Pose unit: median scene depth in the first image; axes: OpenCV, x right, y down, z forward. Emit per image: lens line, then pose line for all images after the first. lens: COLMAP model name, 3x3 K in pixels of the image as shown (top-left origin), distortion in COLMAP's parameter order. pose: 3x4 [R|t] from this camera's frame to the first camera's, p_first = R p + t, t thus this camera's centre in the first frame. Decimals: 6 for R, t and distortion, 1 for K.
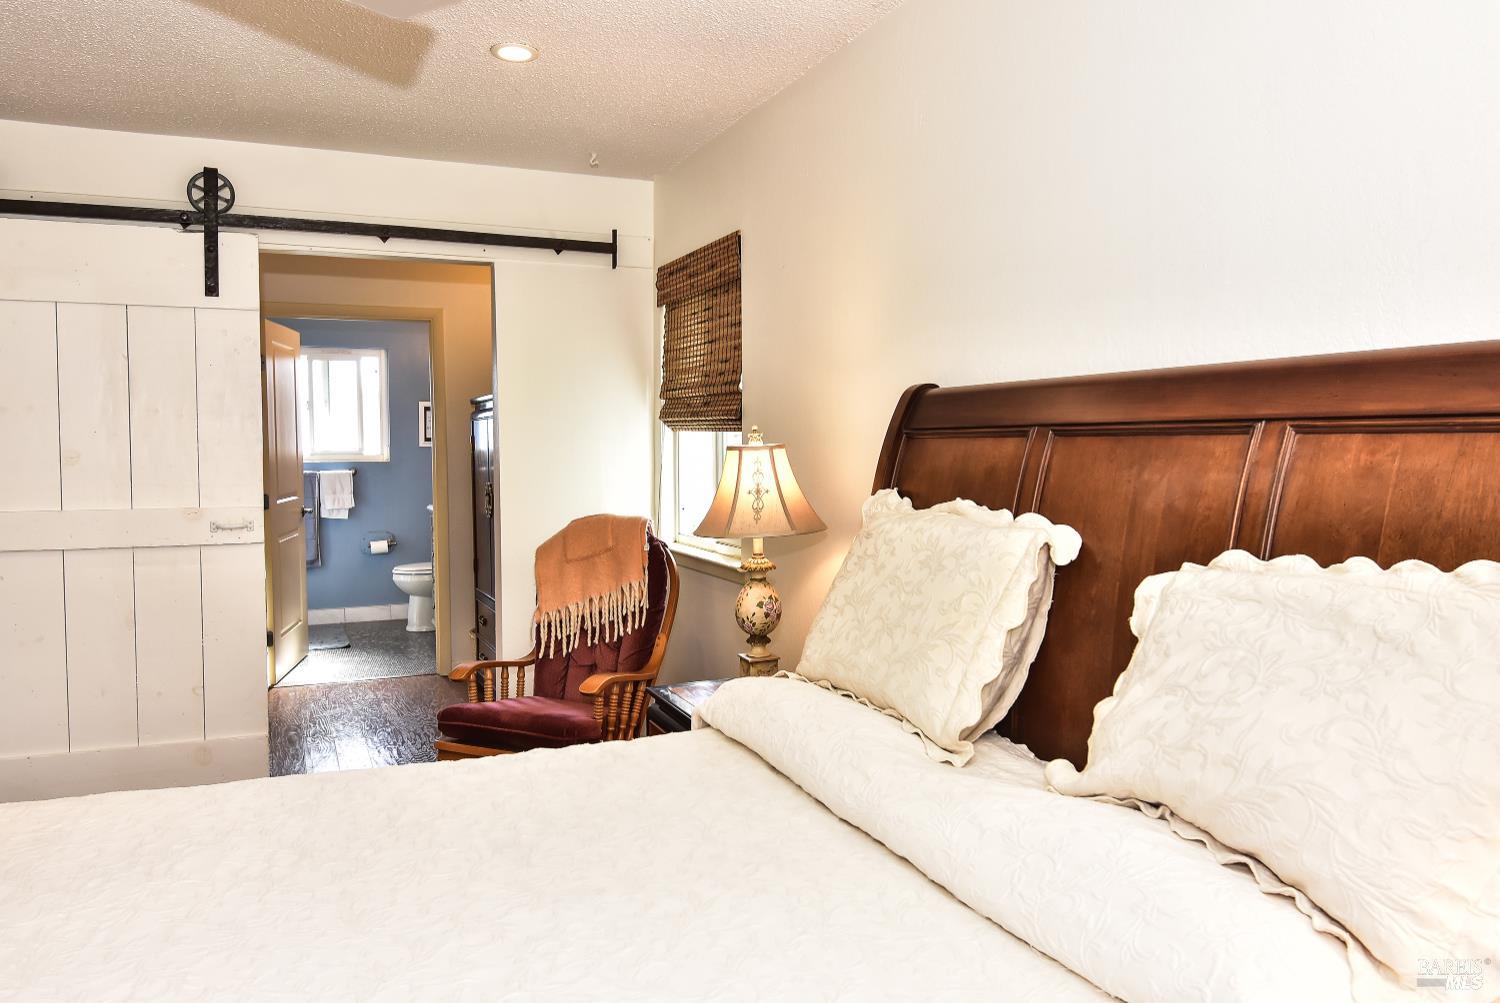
lens RADIAL K [[1078.7, 0, 754.6], [0, 1078.7, 504.0], [0, 0, 1]] dist [0.020398, -0.043332]
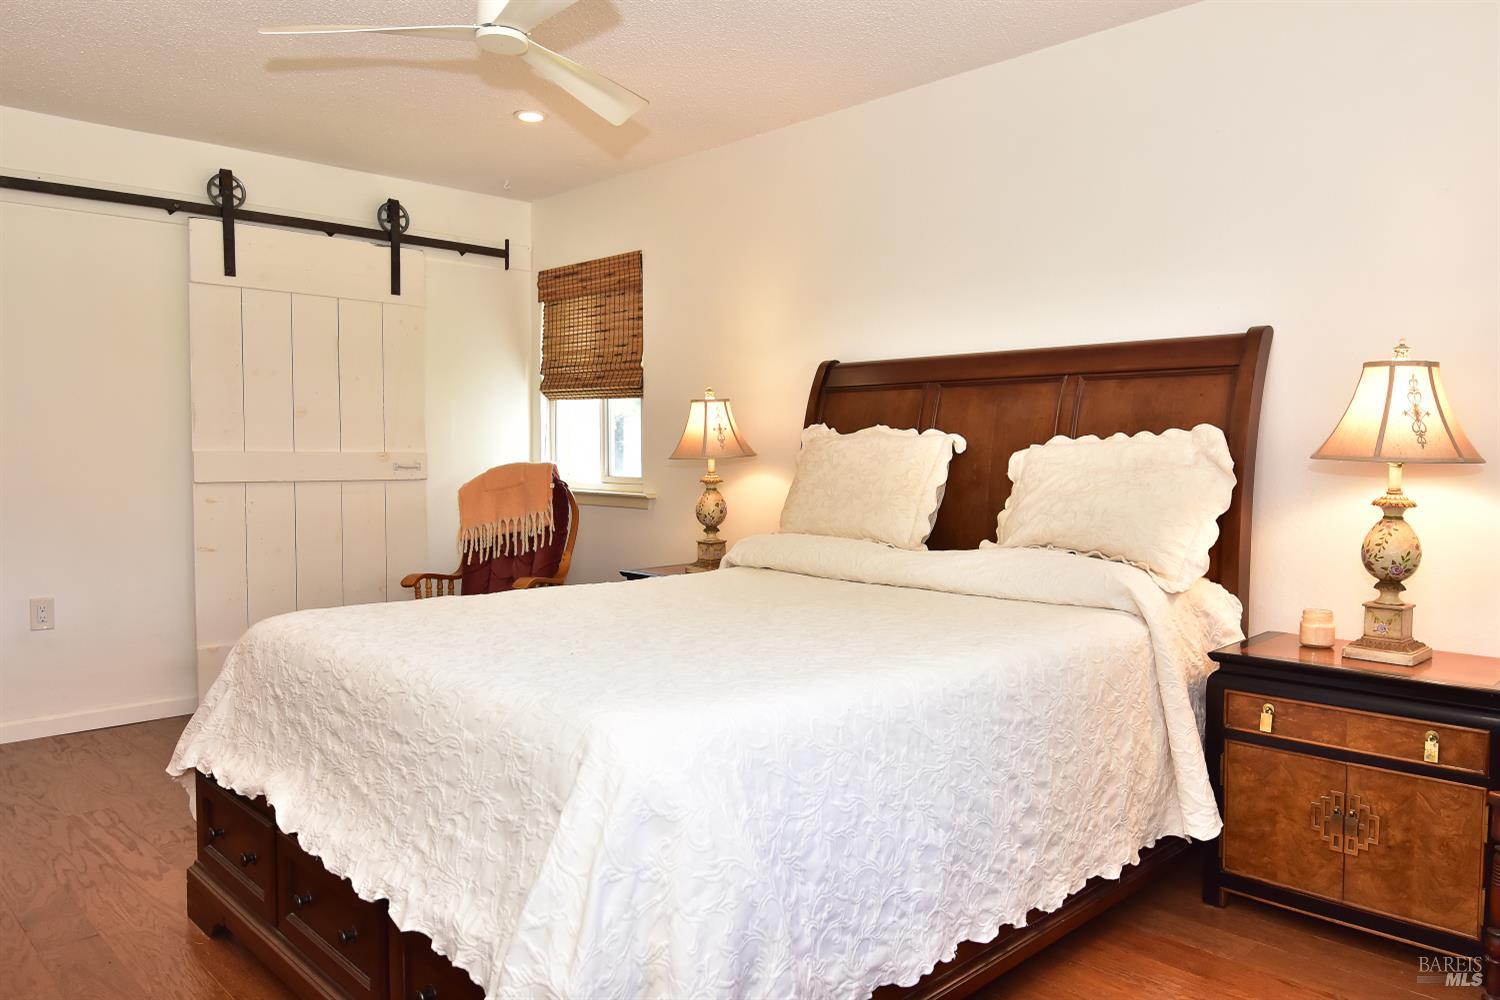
lens RADIAL K [[1053.4, 0, 754.1], [0, 1053.4, 500.1], [0, 0, 1]] dist [0.026729, -0.049030]
pose [[0.934086, -0.014714, 0.356746, -0.371193], [0.016386, 0.999864, -0.001664, 0.070890], [-0.356673, 0.007400, 0.934200, -0.311924]]
